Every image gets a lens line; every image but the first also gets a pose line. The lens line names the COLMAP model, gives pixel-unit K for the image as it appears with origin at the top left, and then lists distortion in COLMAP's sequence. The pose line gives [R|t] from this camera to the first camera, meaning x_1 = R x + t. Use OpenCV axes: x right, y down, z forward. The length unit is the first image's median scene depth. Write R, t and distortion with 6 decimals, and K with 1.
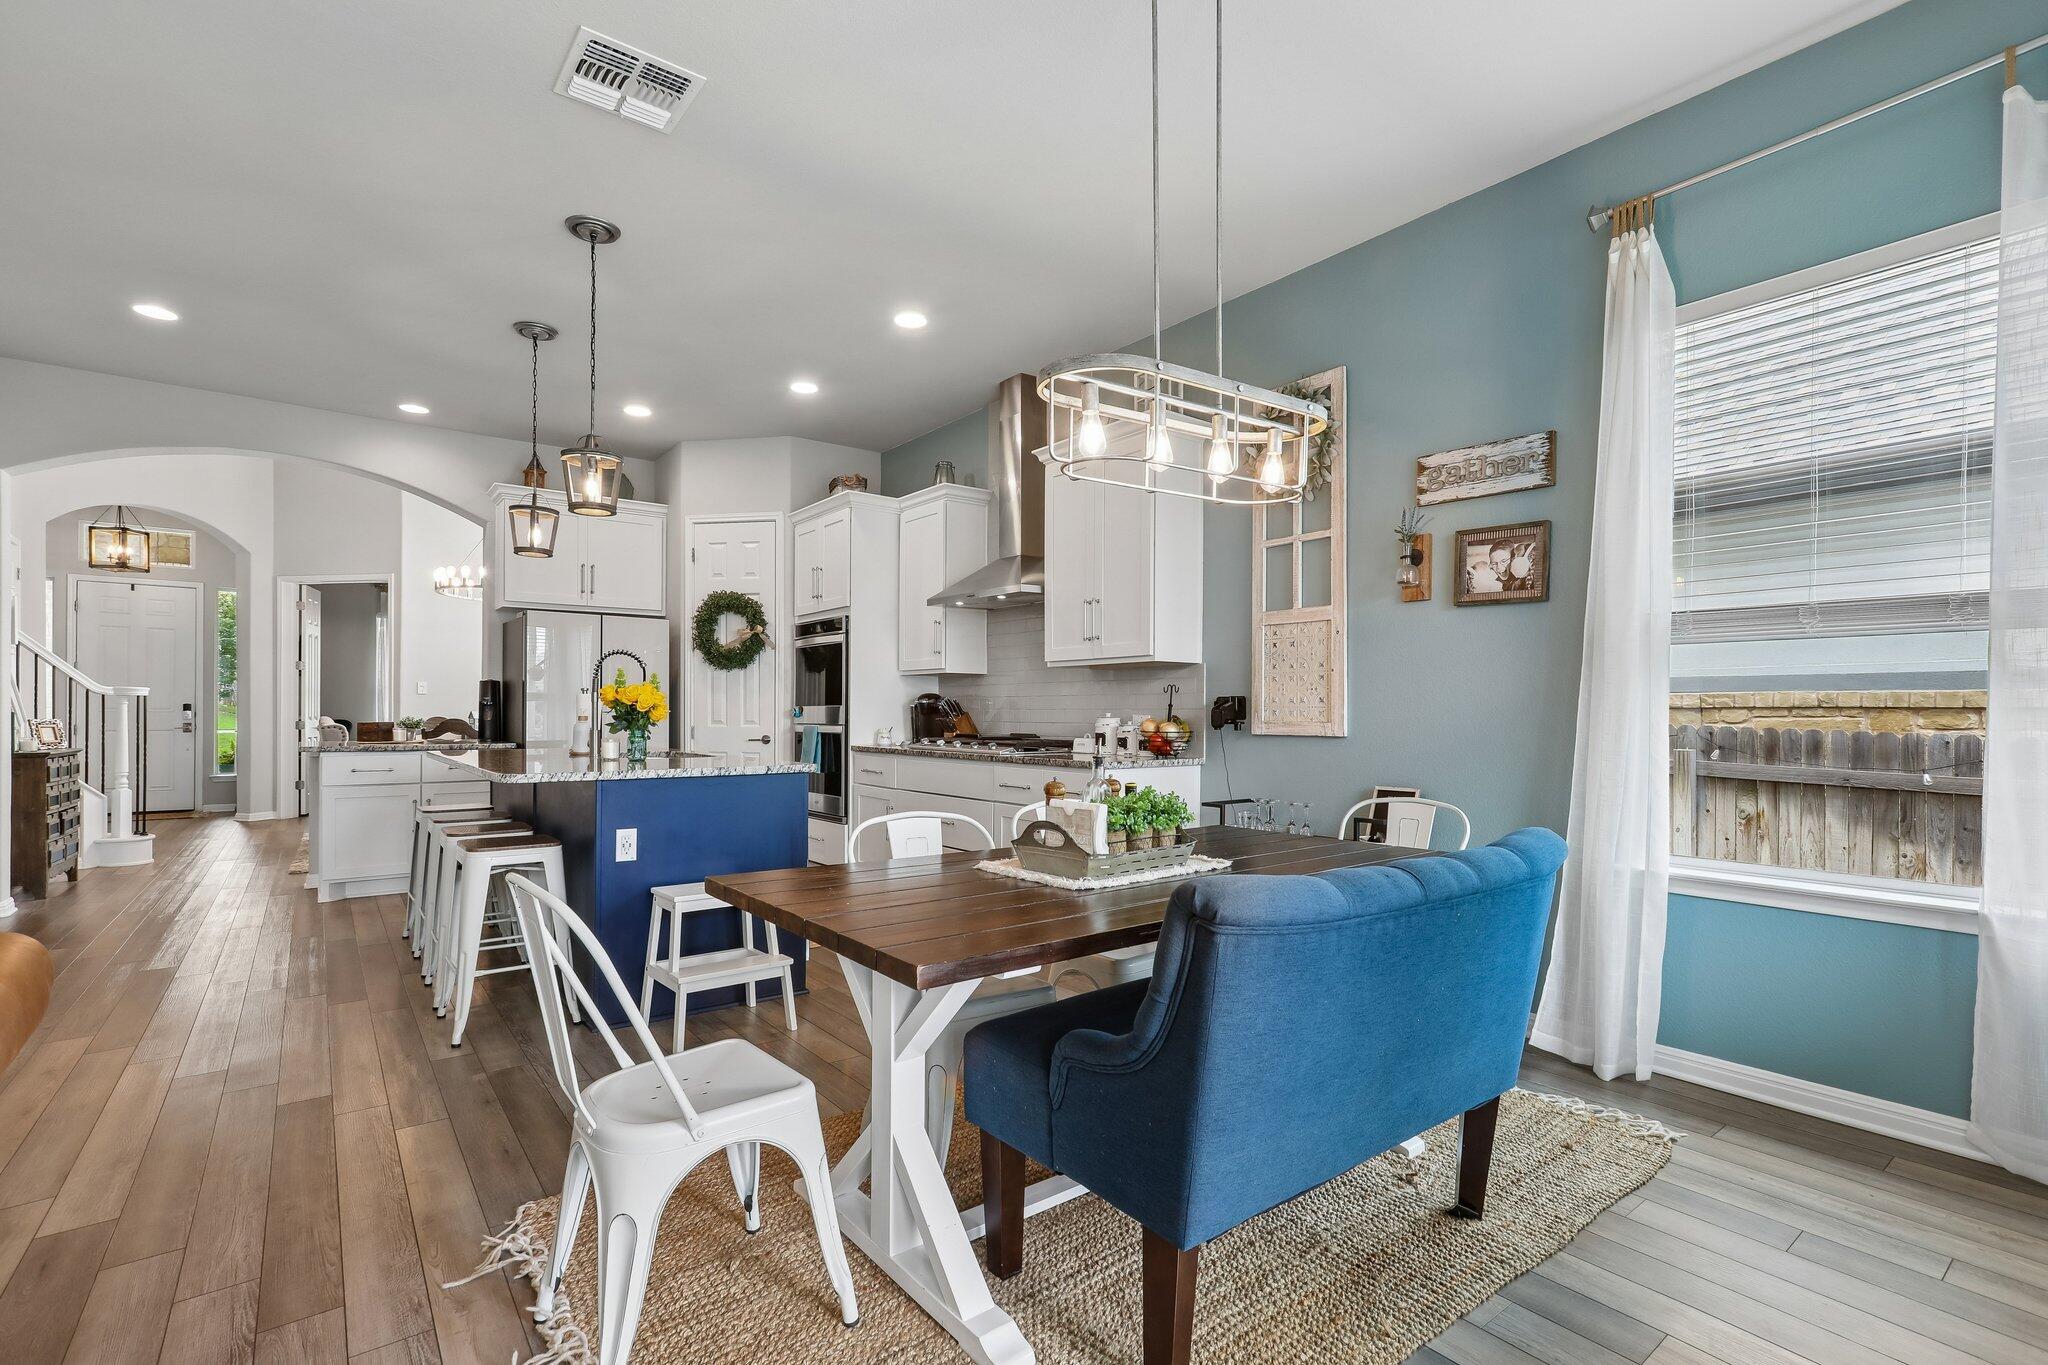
lens RADIAL K [[933.6, 0, 1023.6], [0, 933.6, 698.9], [0, 0, 1]] dist [-0.020510, 0.002463]
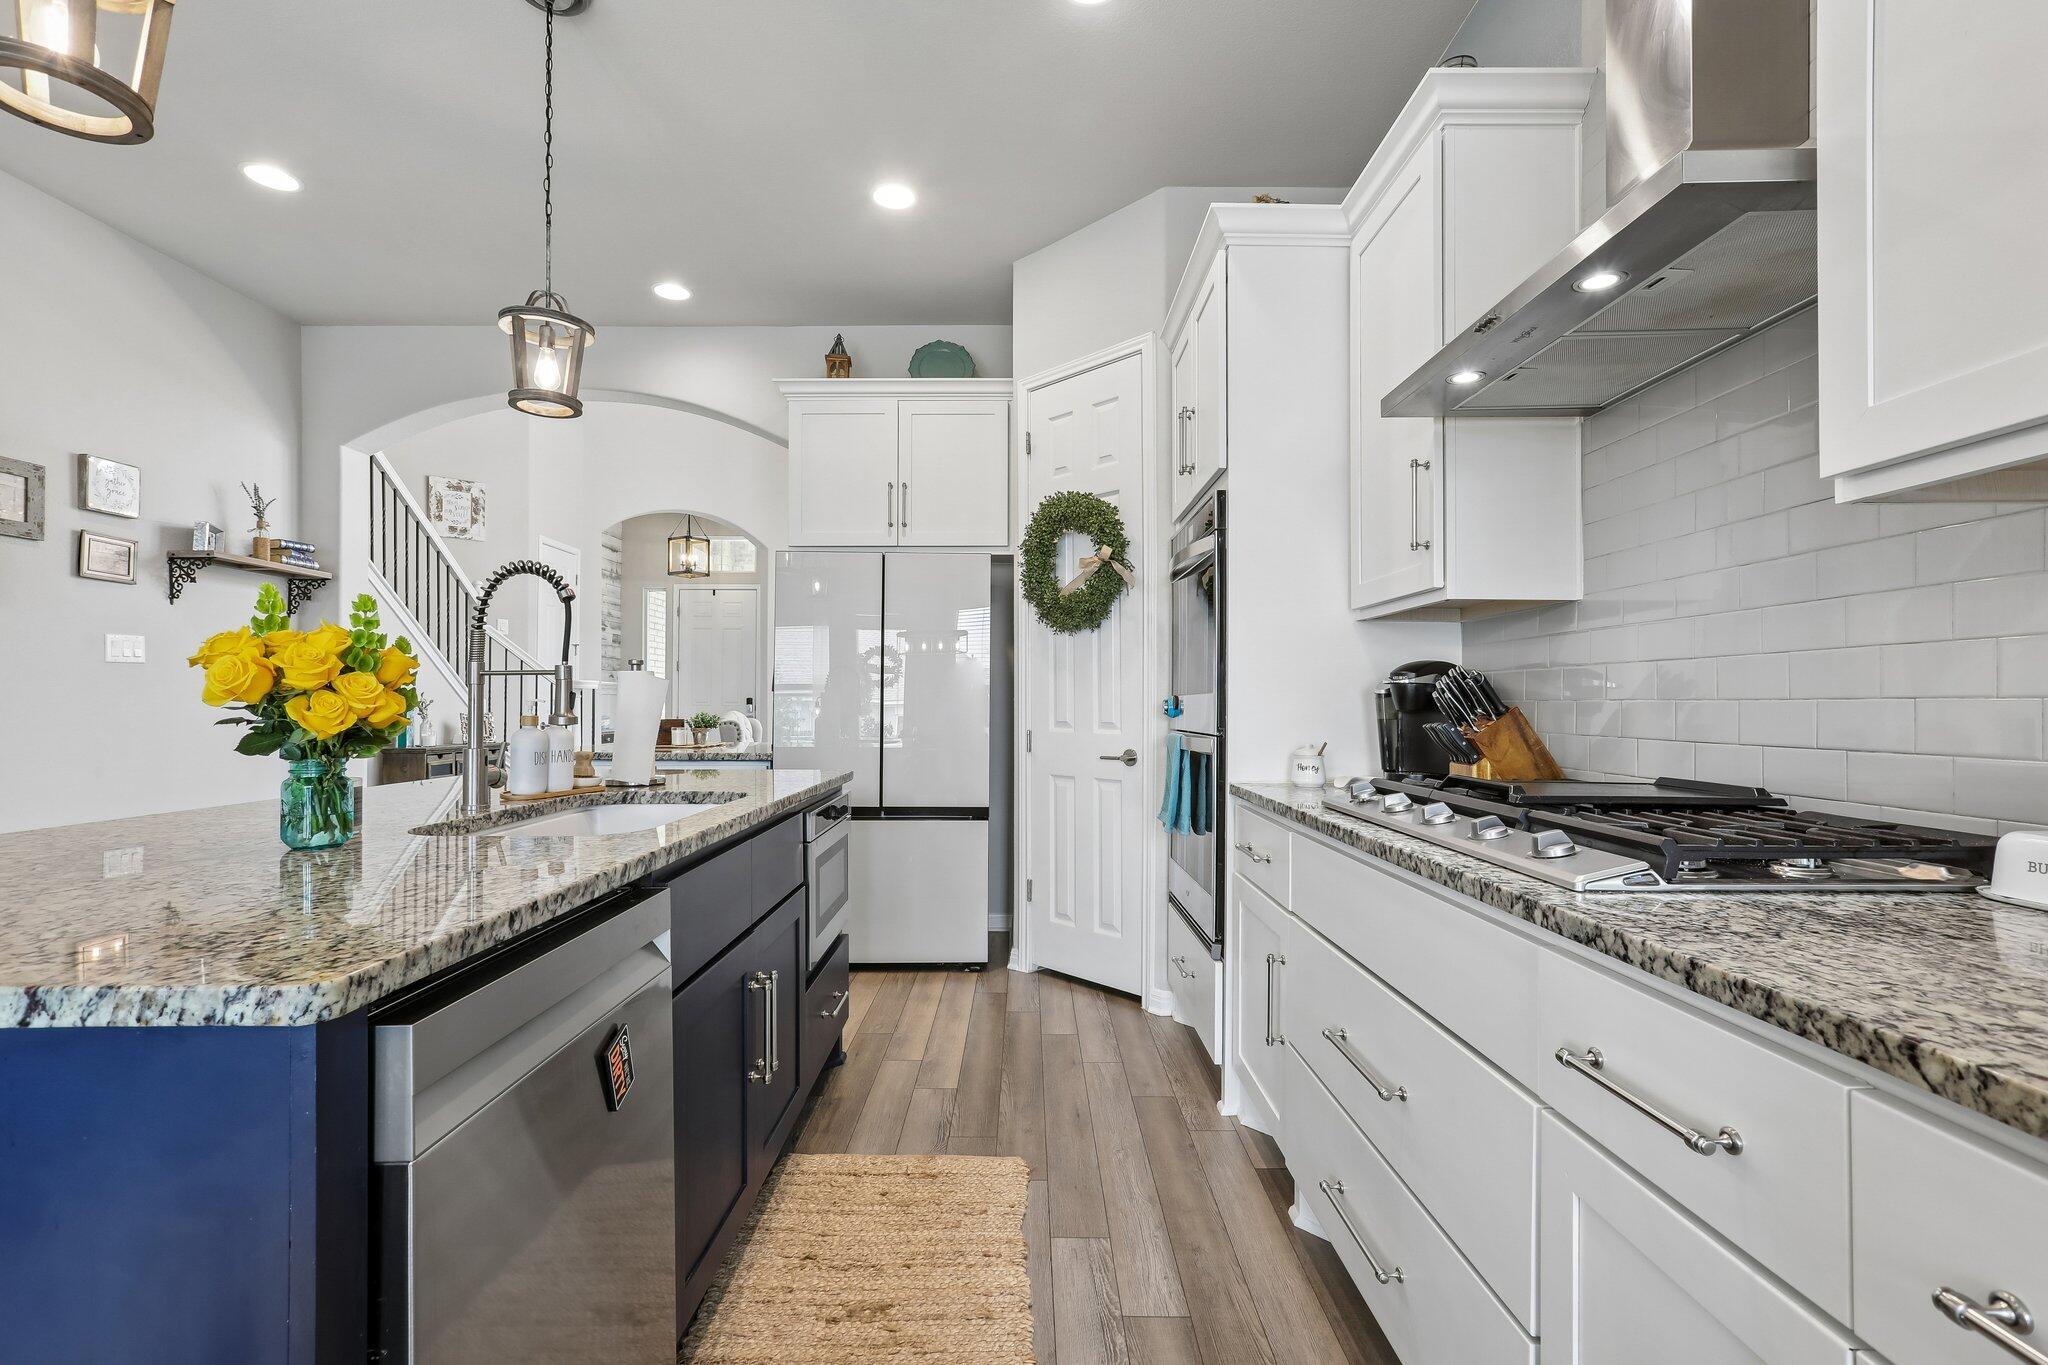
lens RADIAL K [[933.6, 0, 1021.6], [0, 933.6, 693.0], [0, 0, 1]] dist [-0.020510, 0.002463]
pose [[0.796837, -0.007926, -0.604143, 0.002038], [0.009953, 0.999950, 0.000008, 0.006288], [0.604113, -0.006019, 0.796876, 0.570611]]
